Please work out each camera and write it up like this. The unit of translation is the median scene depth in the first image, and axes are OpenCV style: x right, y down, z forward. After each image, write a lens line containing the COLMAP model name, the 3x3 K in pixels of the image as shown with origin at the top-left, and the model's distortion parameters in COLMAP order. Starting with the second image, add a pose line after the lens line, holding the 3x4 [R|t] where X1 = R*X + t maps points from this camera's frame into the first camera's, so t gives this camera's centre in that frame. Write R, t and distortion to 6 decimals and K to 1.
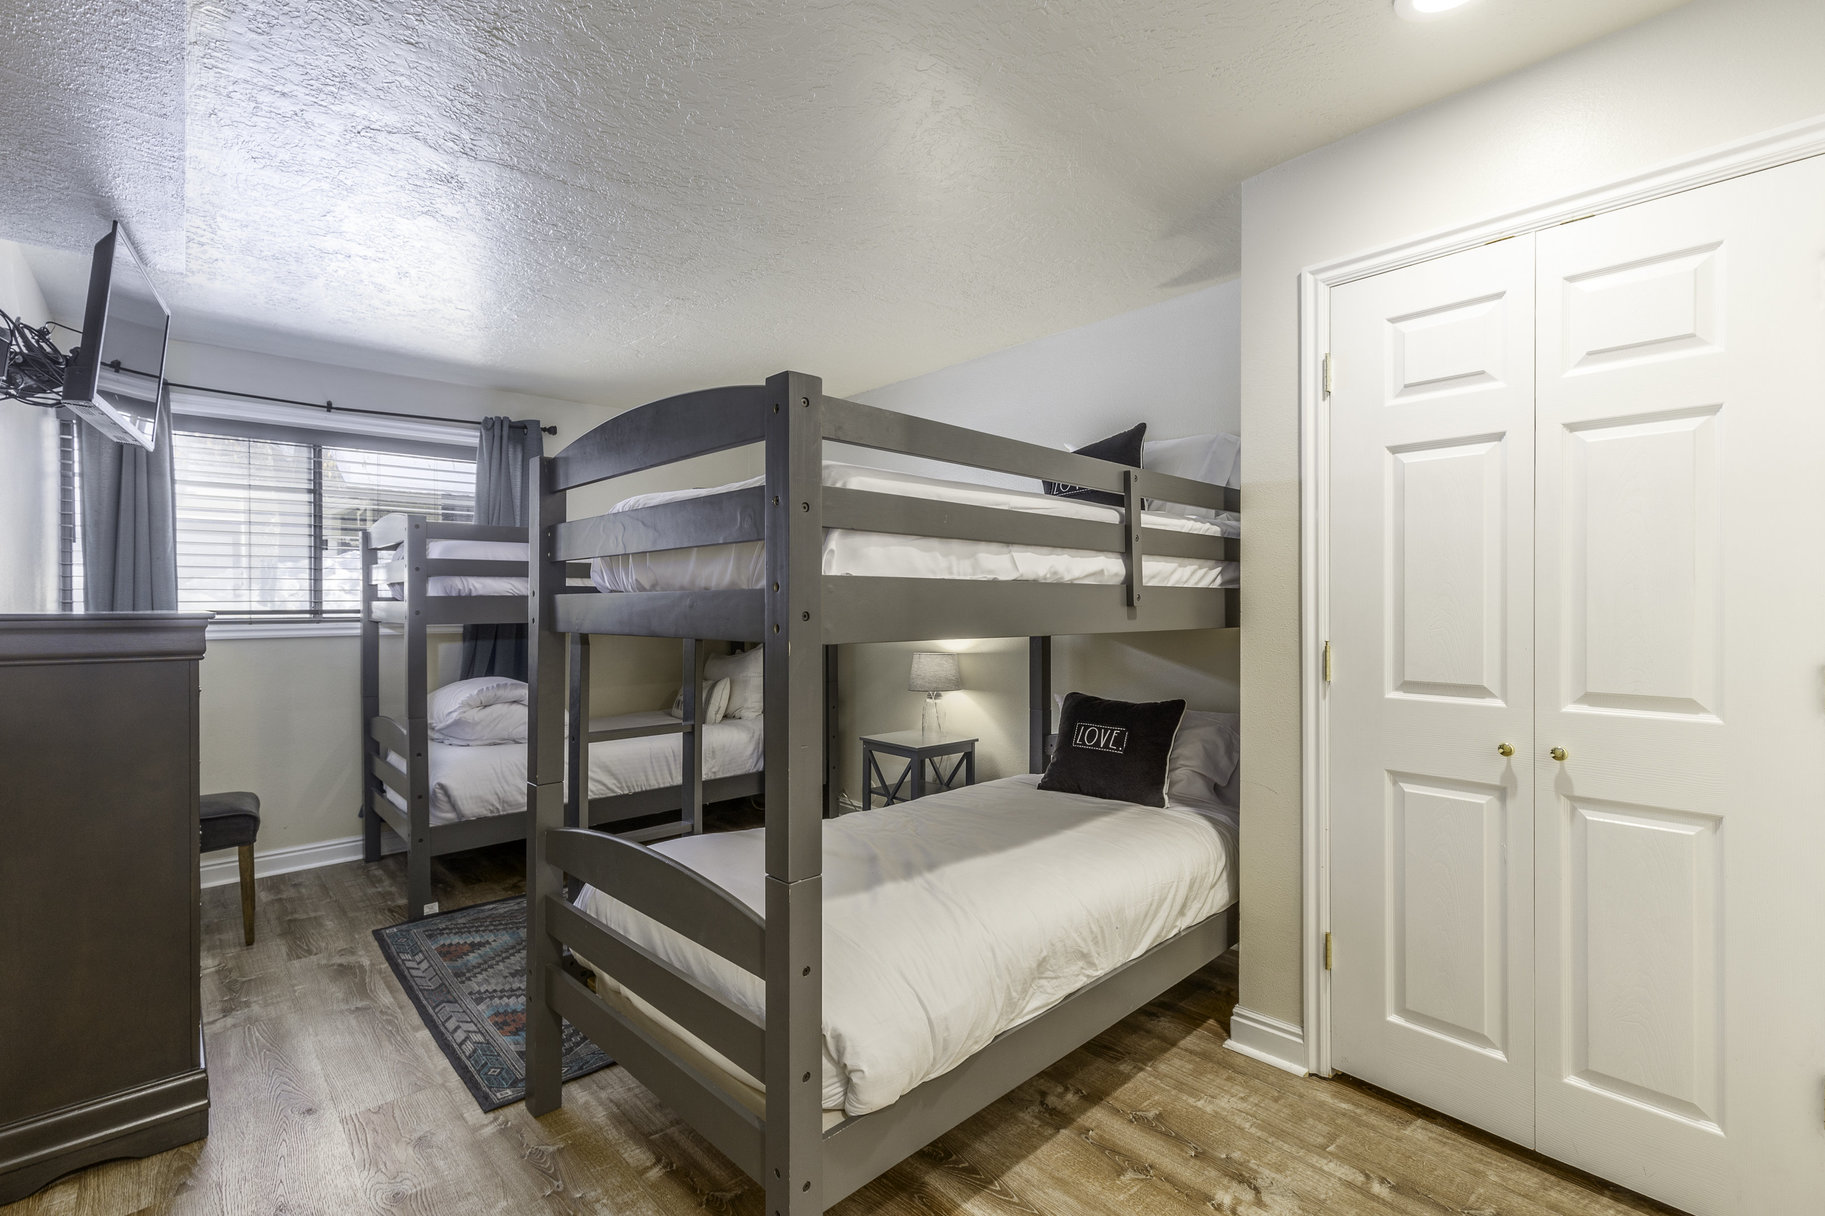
lens RADIAL K [[825.4, 0, 913.6], [0, 825.4, 602.6], [0, 0, 1]] dist [0.001030, -0.000383]
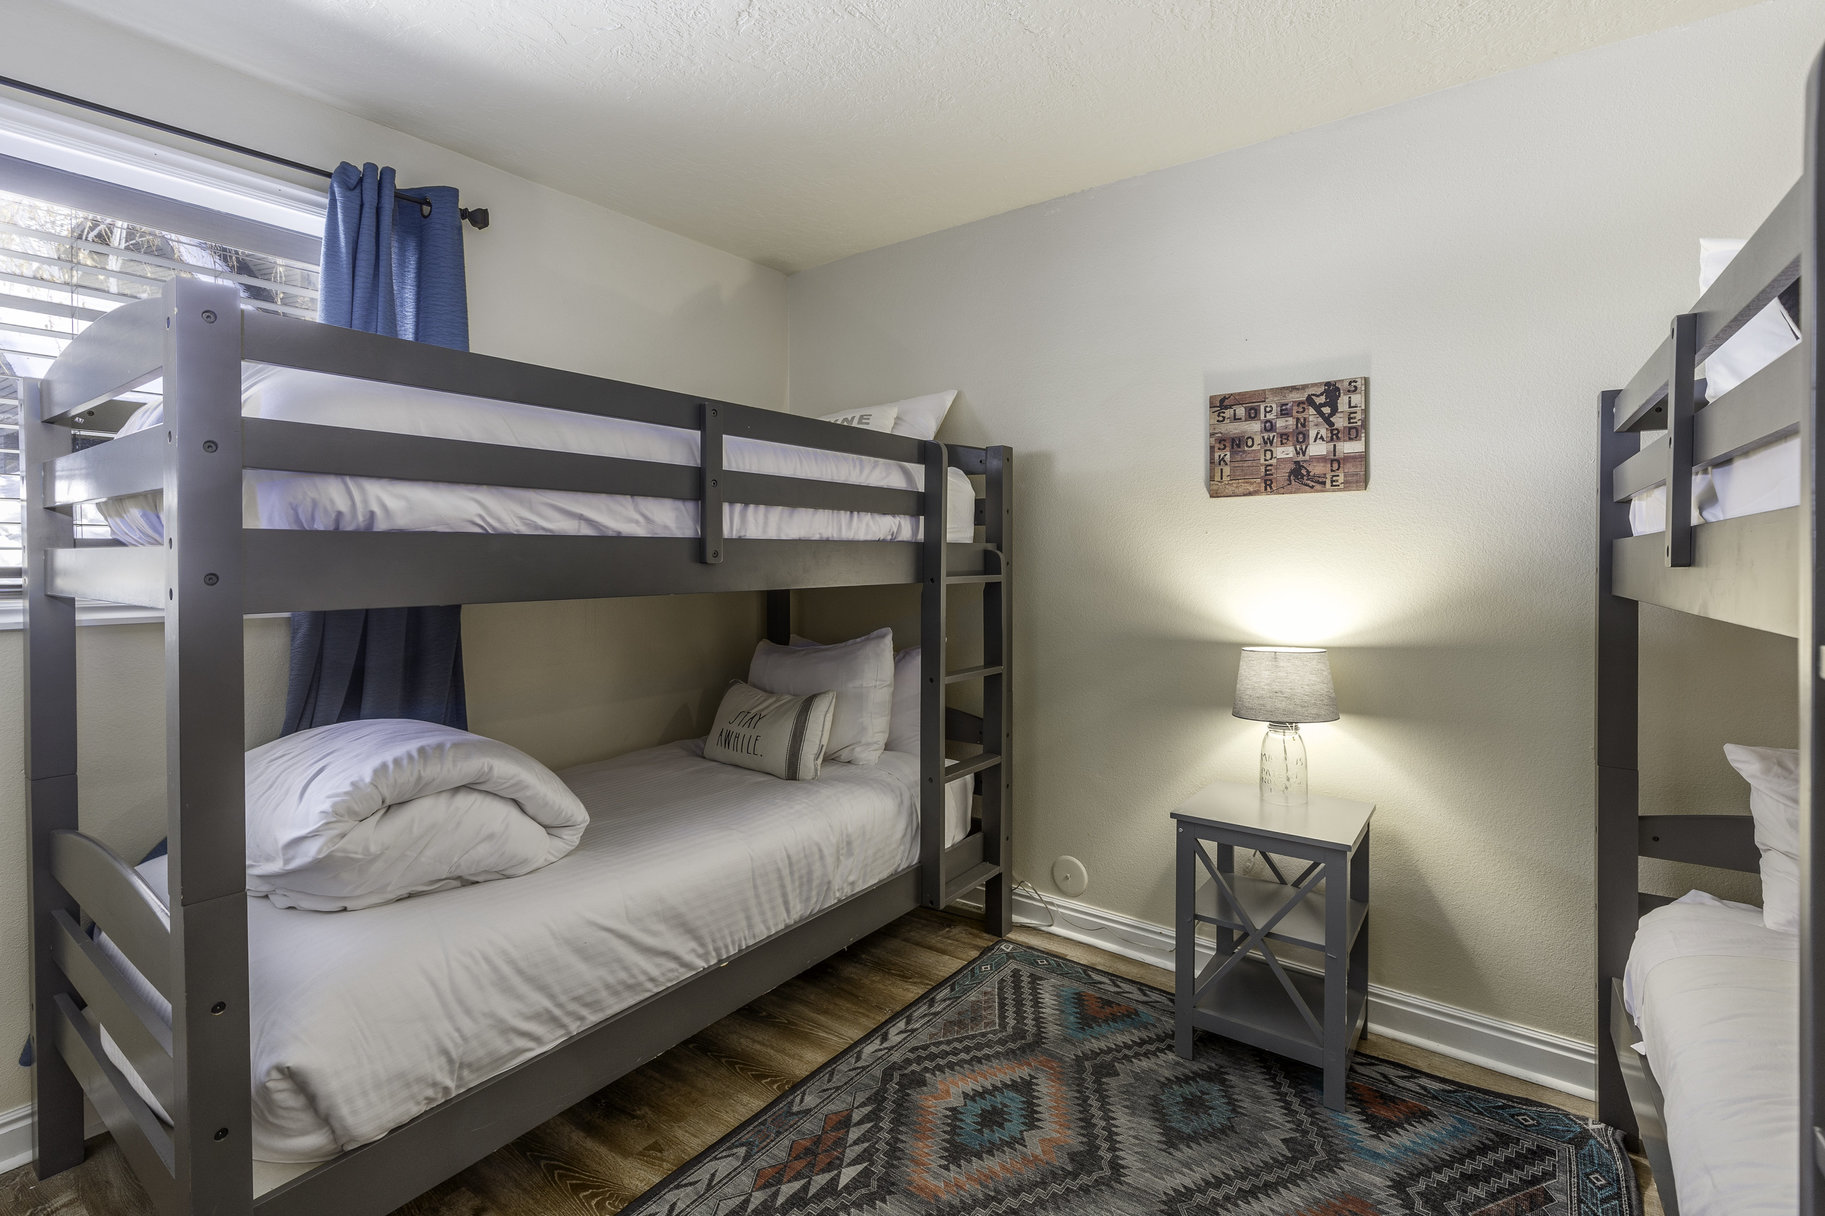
lens RADIAL K [[829.7, 0, 918.6], [0, 829.7, 564.5], [0, 0, 1]] dist [0.001056, -0.000874]
pose [[0.976737, 0.001223, 0.214435, -0.331251], [-0.002395, 0.999984, 0.005205, 0.003699], [-0.214426, -0.005597, 0.976724, 0.514315]]
